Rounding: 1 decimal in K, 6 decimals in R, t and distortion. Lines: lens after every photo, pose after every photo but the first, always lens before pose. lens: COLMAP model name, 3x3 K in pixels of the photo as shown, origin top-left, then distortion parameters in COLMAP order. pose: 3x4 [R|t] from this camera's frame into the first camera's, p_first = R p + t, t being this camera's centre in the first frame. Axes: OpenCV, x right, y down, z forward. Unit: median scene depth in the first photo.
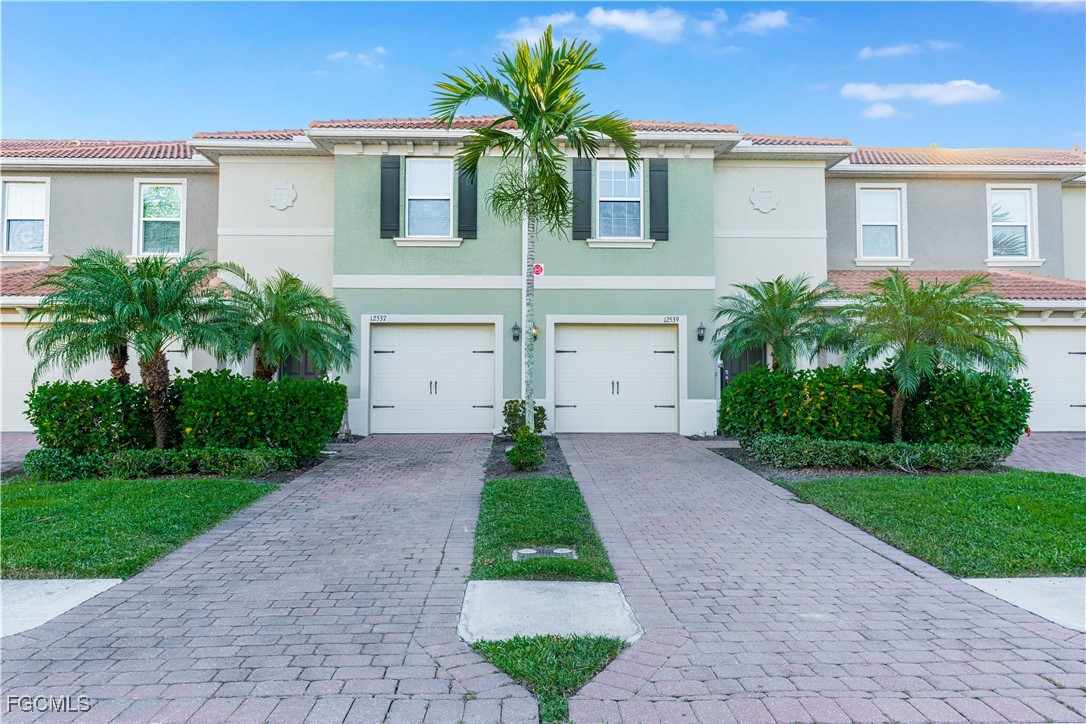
lens RADIAL K [[745.8, 0, 543.0], [0, 745.8, 361.6], [0, 0, 1]] dist [0.000733, 0.000059]
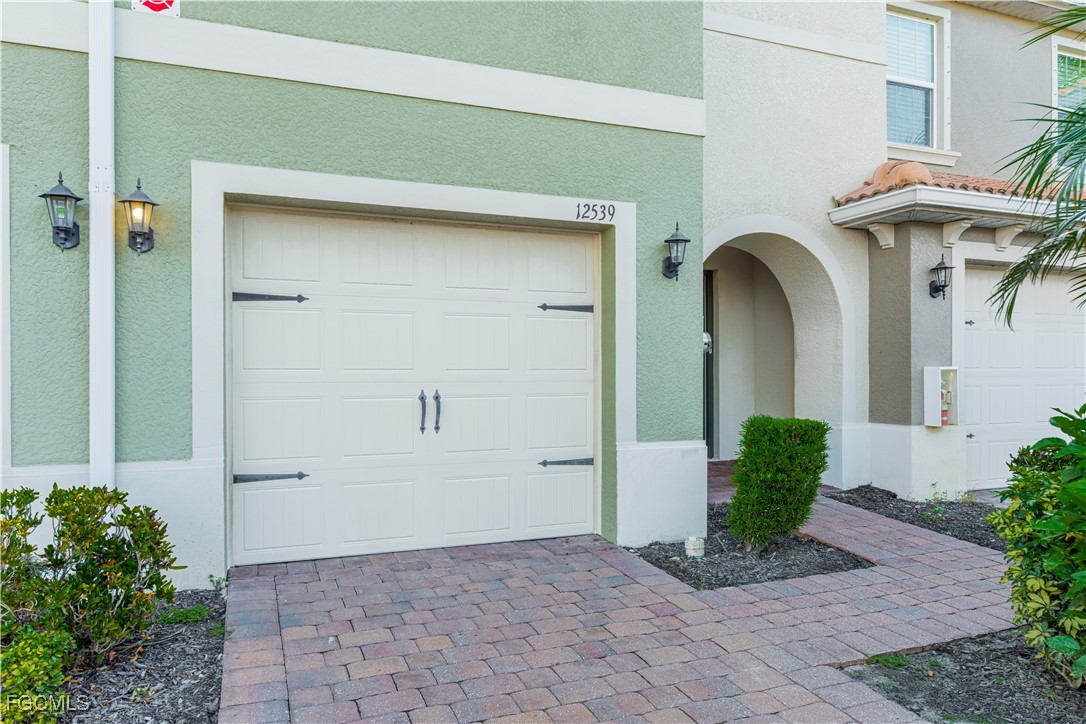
lens RADIAL K [[745.8, 0, 541.5], [0, 745.8, 361.9], [0, 0, 1]] dist [0.000733, 0.000059]
pose [[0.940148, 0.000142, 0.340767, 0.032127], [-0.003550, 0.999950, 0.009379, 0.009561], [-0.340749, -0.010027, 0.940101, 0.685284]]
